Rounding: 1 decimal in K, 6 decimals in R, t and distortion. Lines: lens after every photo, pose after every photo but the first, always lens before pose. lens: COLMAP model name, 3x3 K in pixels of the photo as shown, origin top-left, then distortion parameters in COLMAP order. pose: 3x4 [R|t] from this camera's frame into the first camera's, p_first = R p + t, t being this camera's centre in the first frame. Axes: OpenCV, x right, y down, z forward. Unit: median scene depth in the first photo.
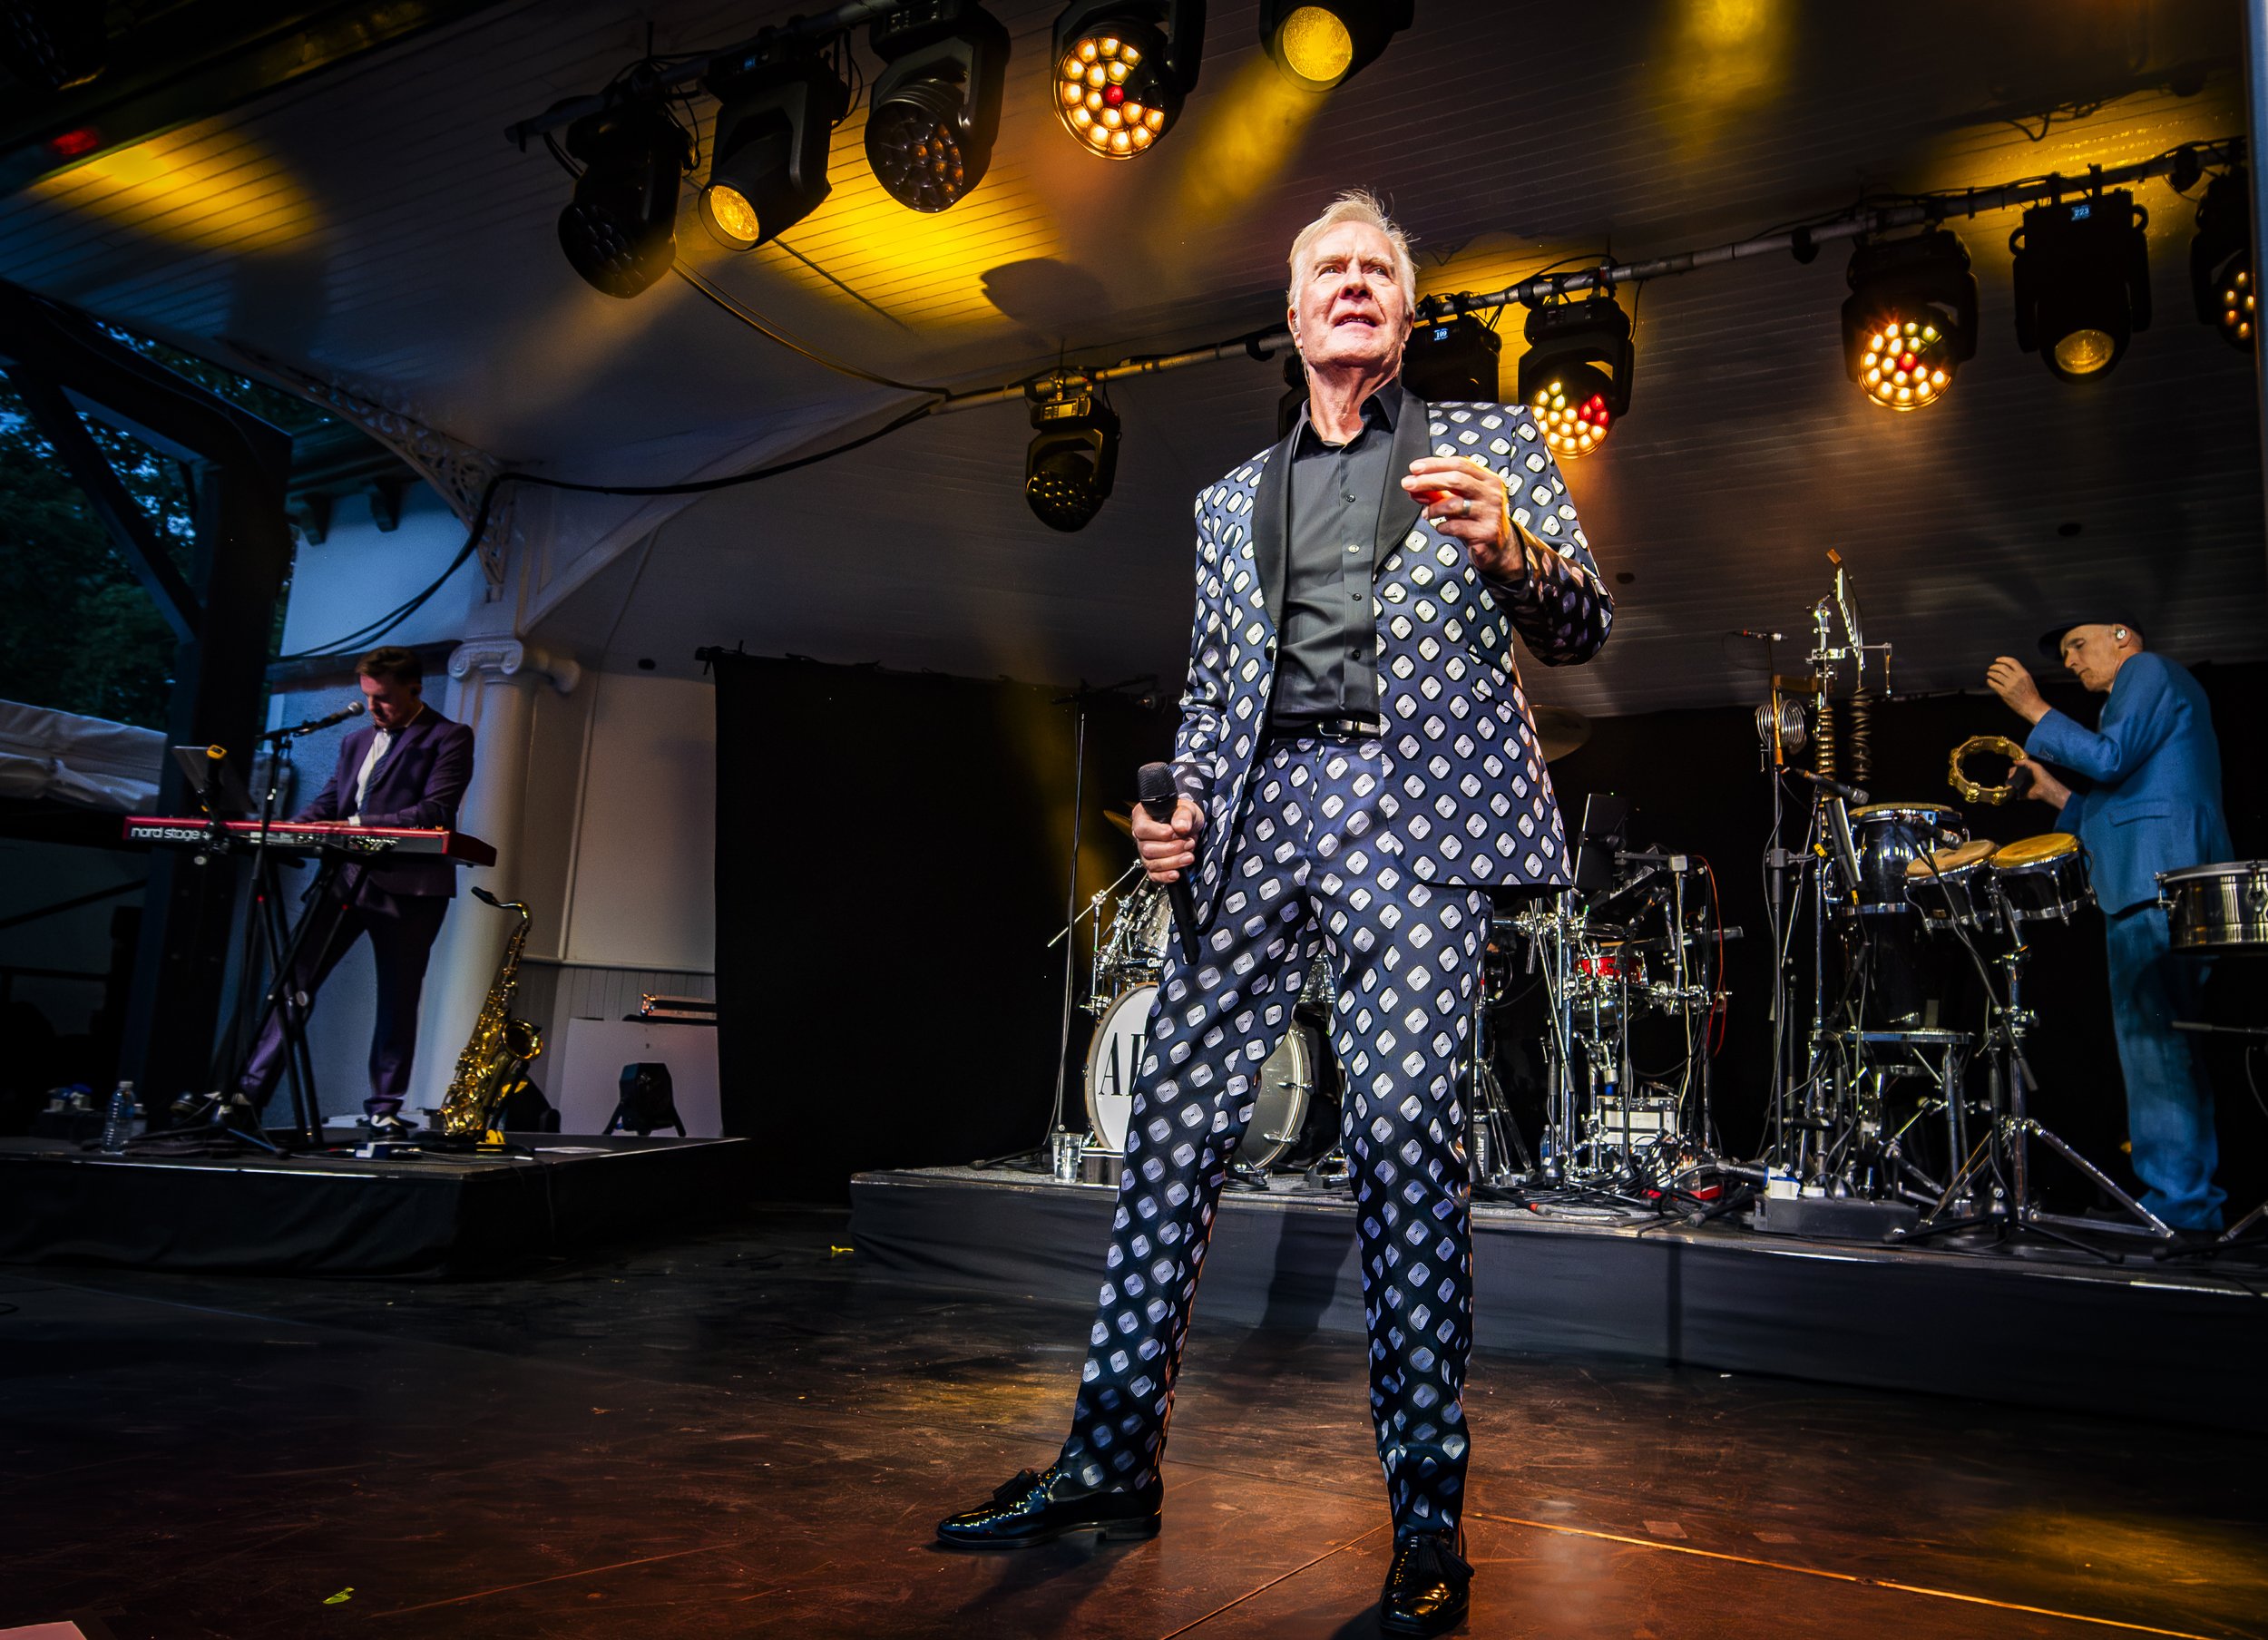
lens RADIAL K [[1595.7, 0, 1134.0], [0, 1595.7, 820.0], [0, 0, 1]] dist [-0.004109, -0.001549]
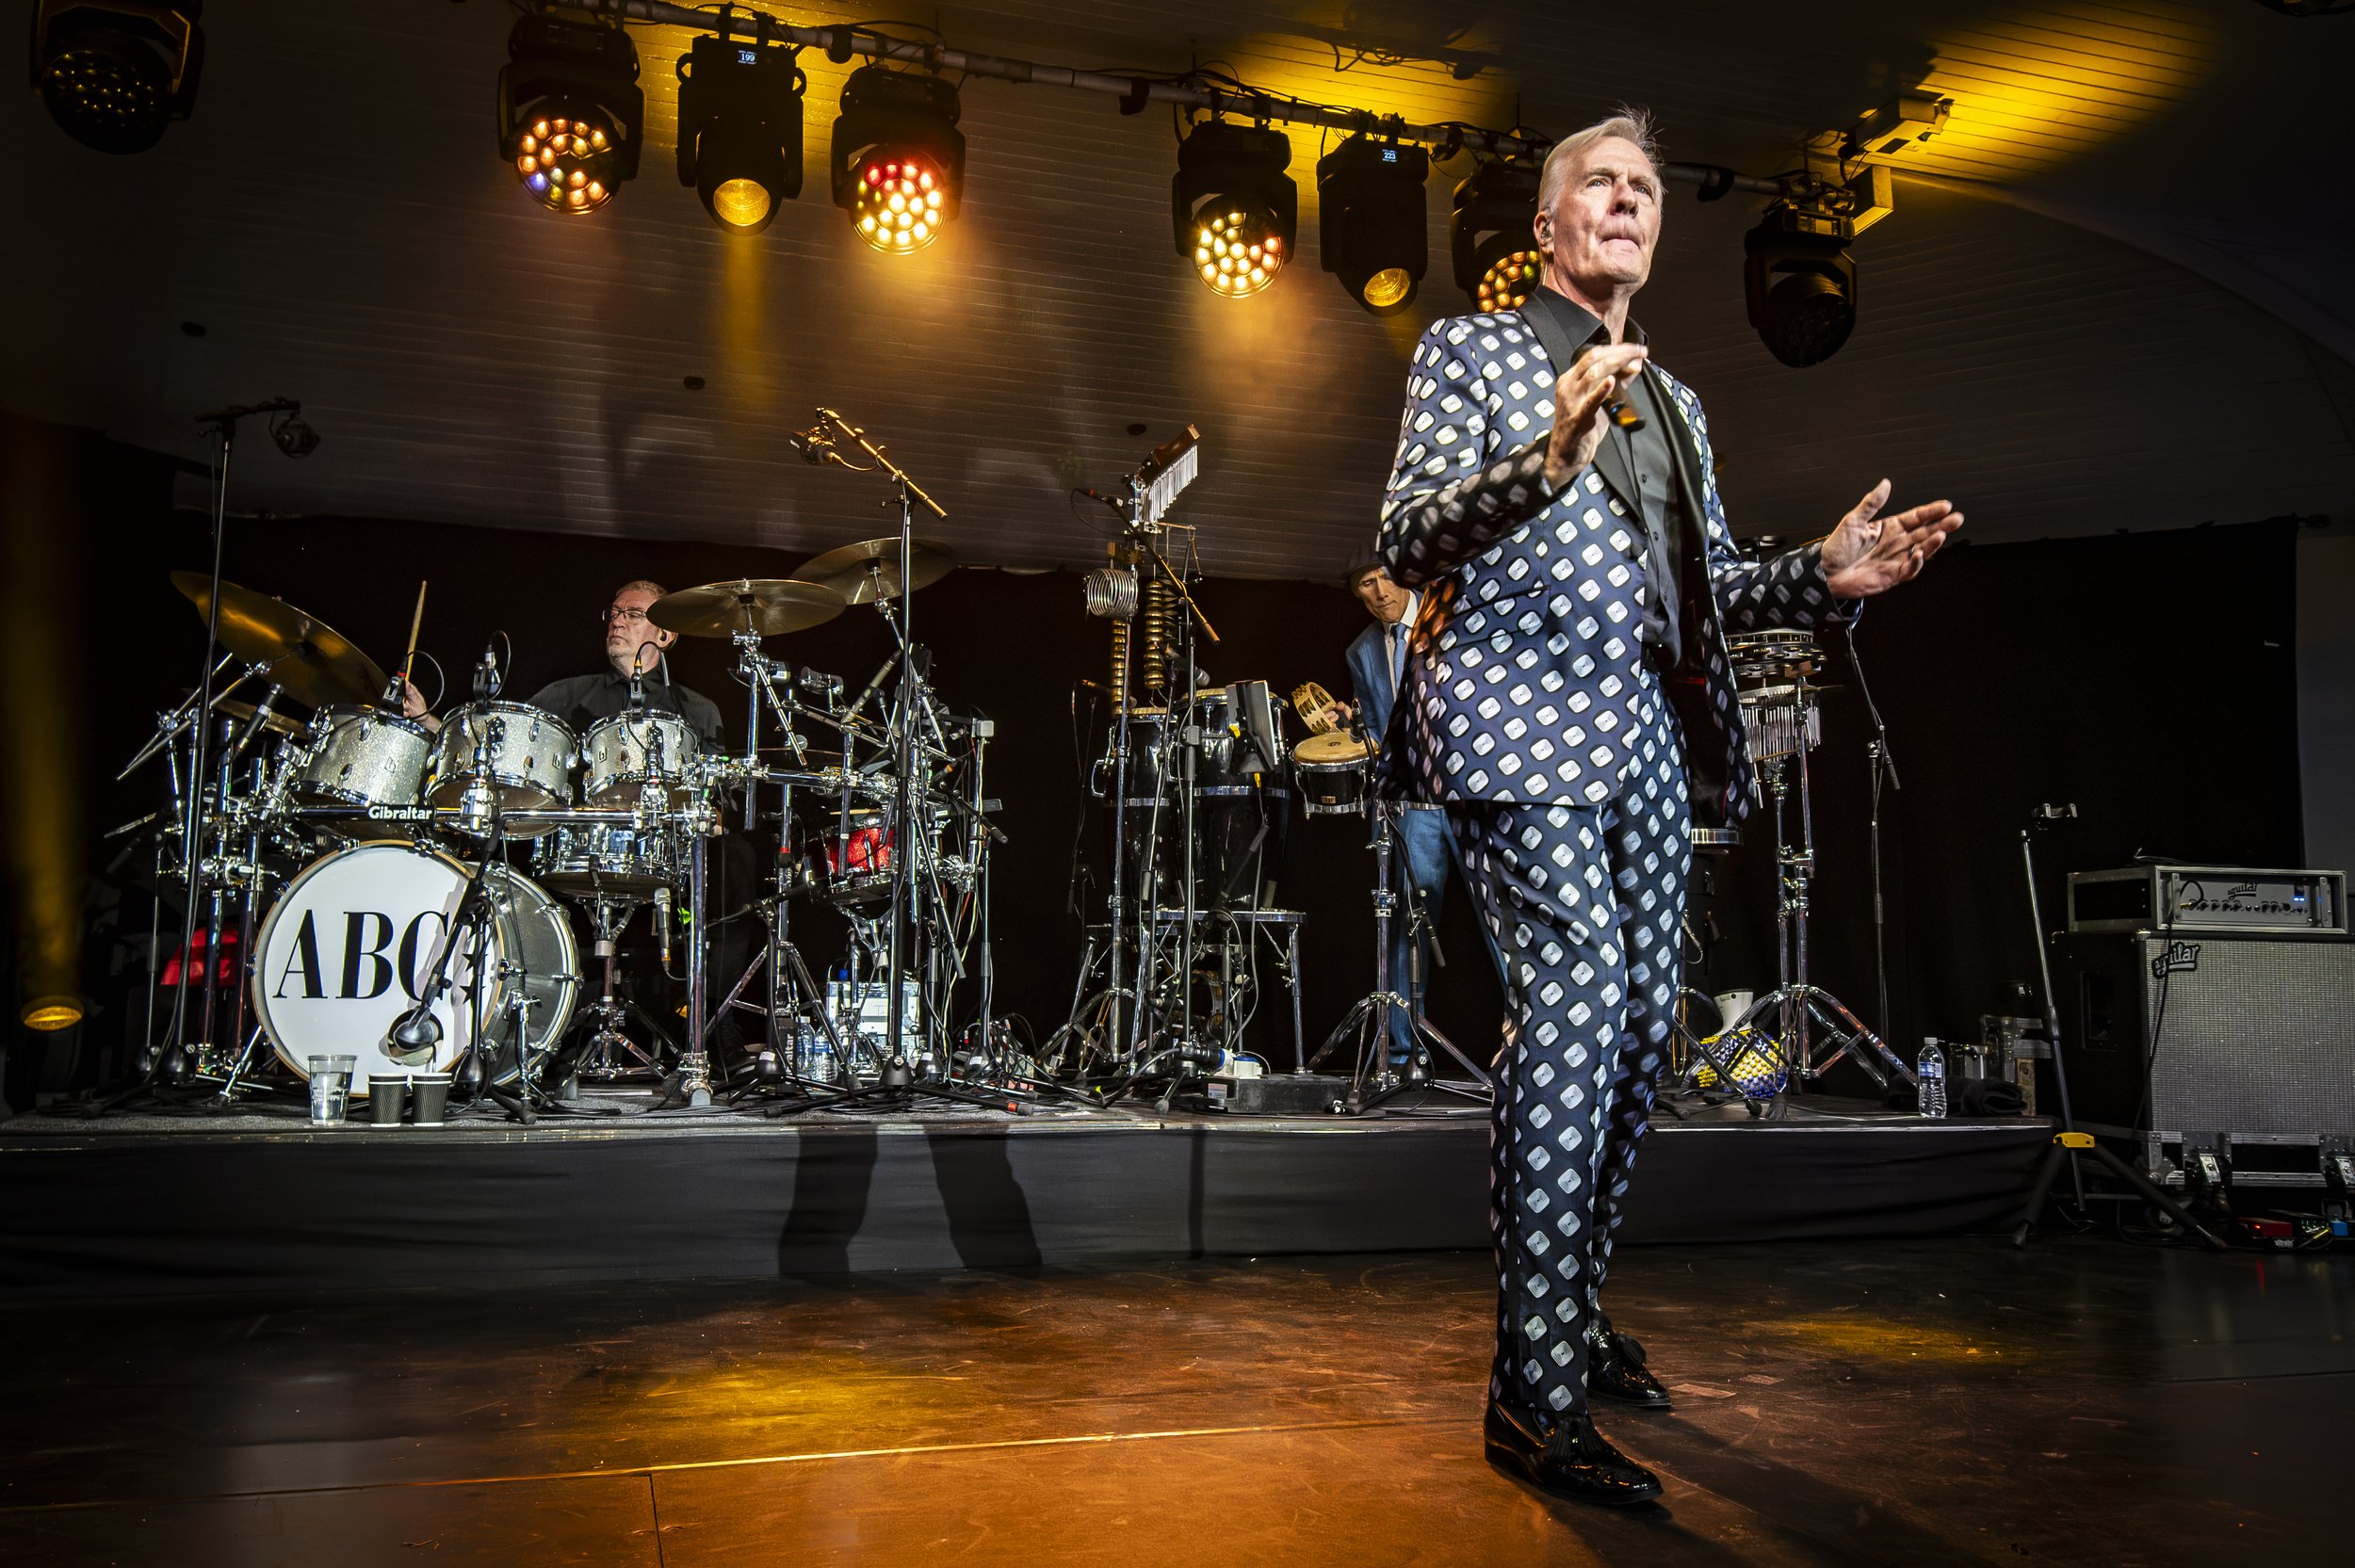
lens RADIAL K [[1832.9, 0, 1177.5], [0, 1832.9, 784.0], [0, 0, 1]] dist [-0.041903, 0.089161]
pose [[0.706109, 0.048236, 0.706459, -0.363649], [-0.097537, 0.994793, 0.029566, 0.019052], [-0.701354, -0.089783, 0.707136, 0.191332]]
